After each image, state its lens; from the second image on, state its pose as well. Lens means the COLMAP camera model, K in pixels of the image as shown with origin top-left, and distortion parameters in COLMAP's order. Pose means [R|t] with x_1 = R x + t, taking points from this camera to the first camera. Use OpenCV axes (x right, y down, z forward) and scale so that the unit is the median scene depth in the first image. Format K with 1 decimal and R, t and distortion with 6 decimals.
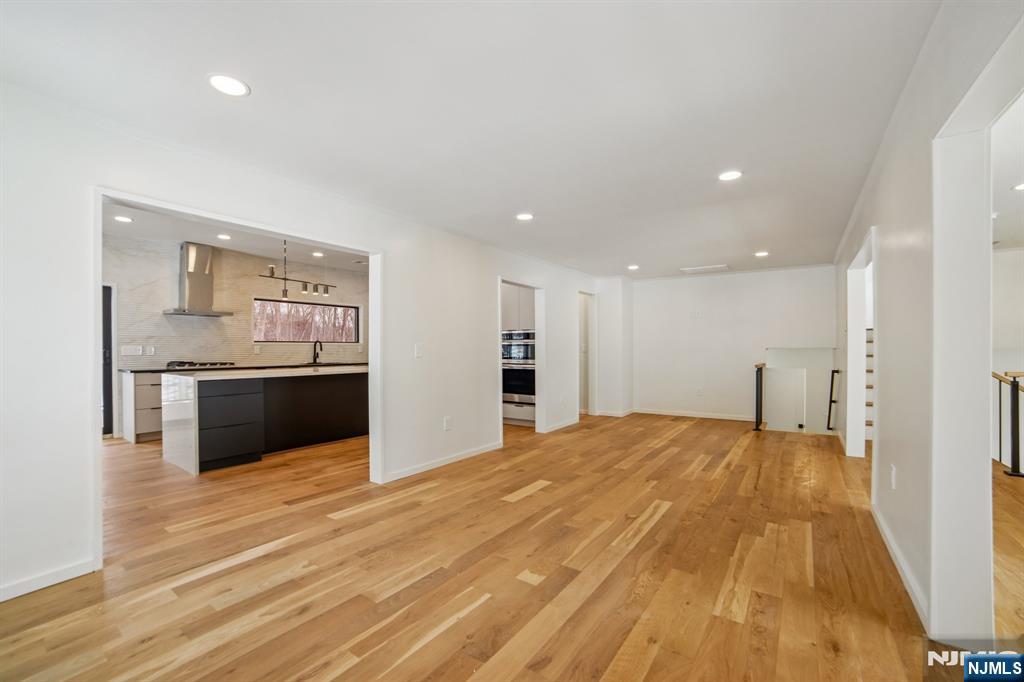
lens RADIAL K [[423.2, 0, 510.6], [0, 423.2, 351.6], [0, 0, 1]] dist [-0.070379, 0.000218]
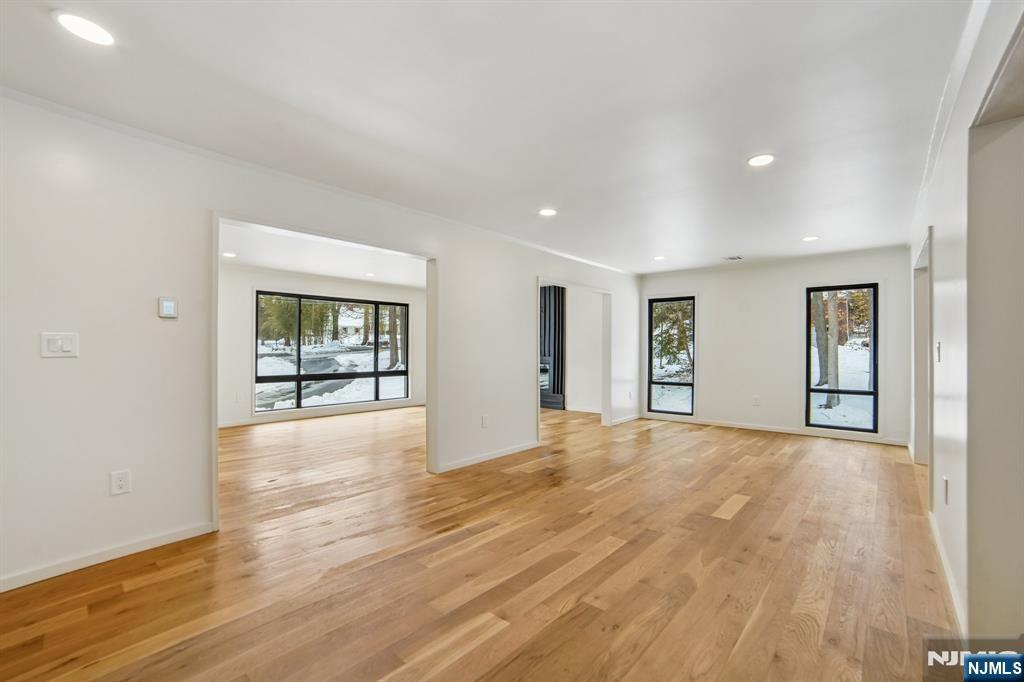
lens RADIAL K [[423.4, 0, 518.1], [0, 423.4, 352.0], [0, 0, 1]] dist [-0.043100, 0.000384]
pose [[-0.994372, 0.000511, 0.105948, 0.380756], [0.001016, 0.999988, 0.004709, -0.004931], [-0.105944, 0.004790, -0.994361, 1.818945]]
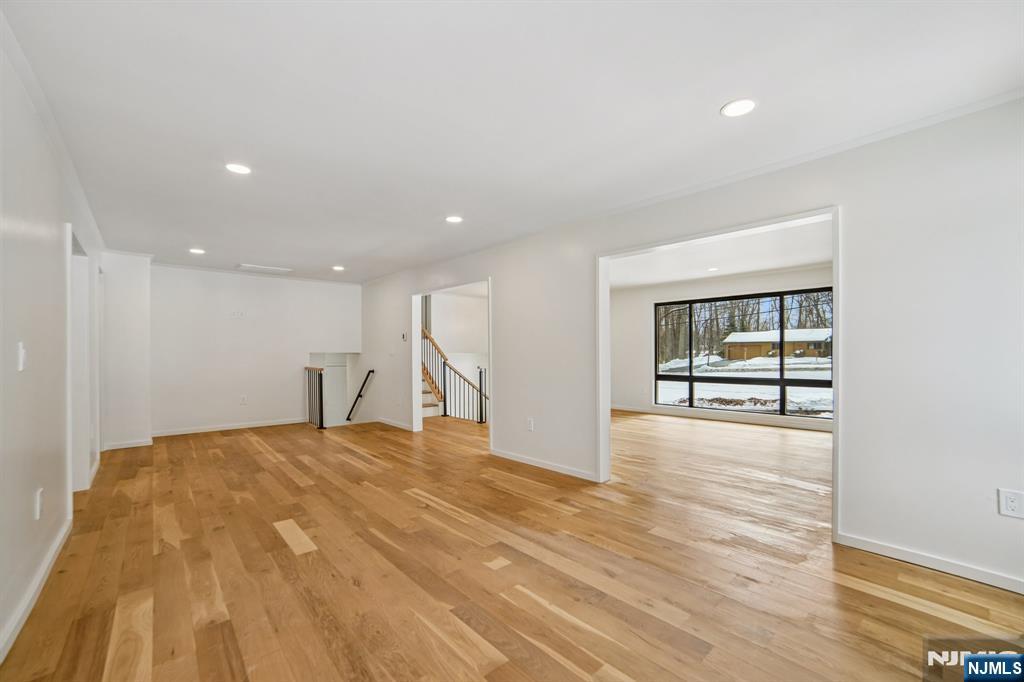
lens RADIAL K [[423.4, 0, 518.1], [0, 423.4, 352.0], [0, 0, 1]] dist [-0.043100, 0.000384]
pose [[0.214299, 0.004383, 0.976758, -0.579174], [0.005079, 0.999971, -0.005602, -0.001653], [-0.976755, 0.006162, 0.214270, 0.404654]]
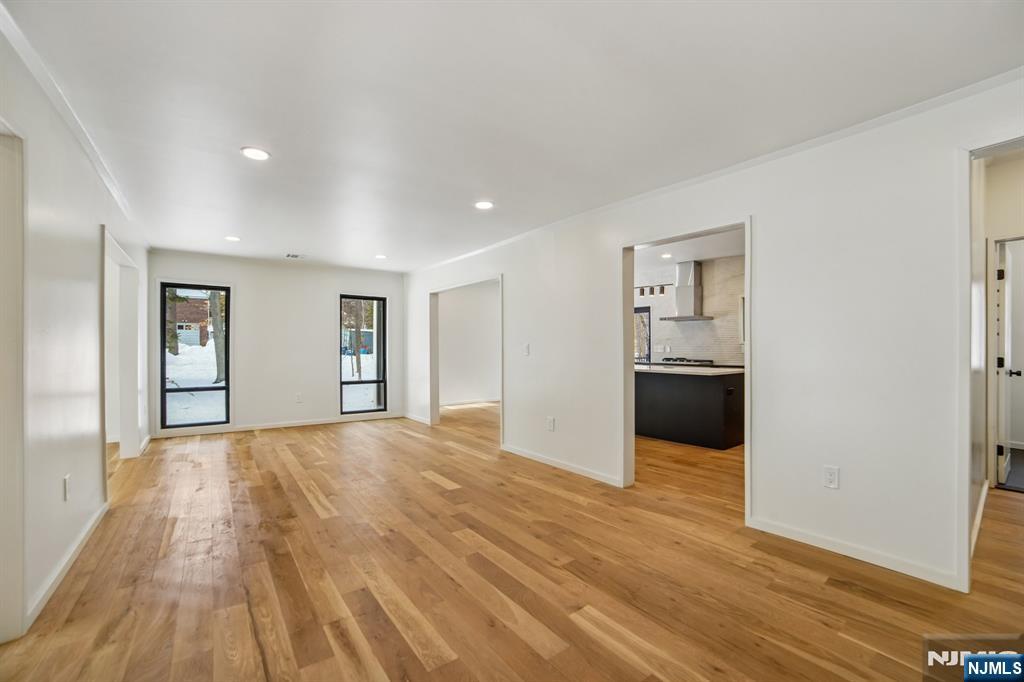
lens RADIAL K [[423.2, 0, 510.6], [0, 423.2, 351.6], [0, 0, 1]] dist [-0.070379, 0.000218]
pose [[-0.314907, 0.005349, -0.949108, 0.940439], [-0.003475, 0.999971, 0.006788, -0.004488], [0.949116, 0.005436, -0.314879, 1.417544]]
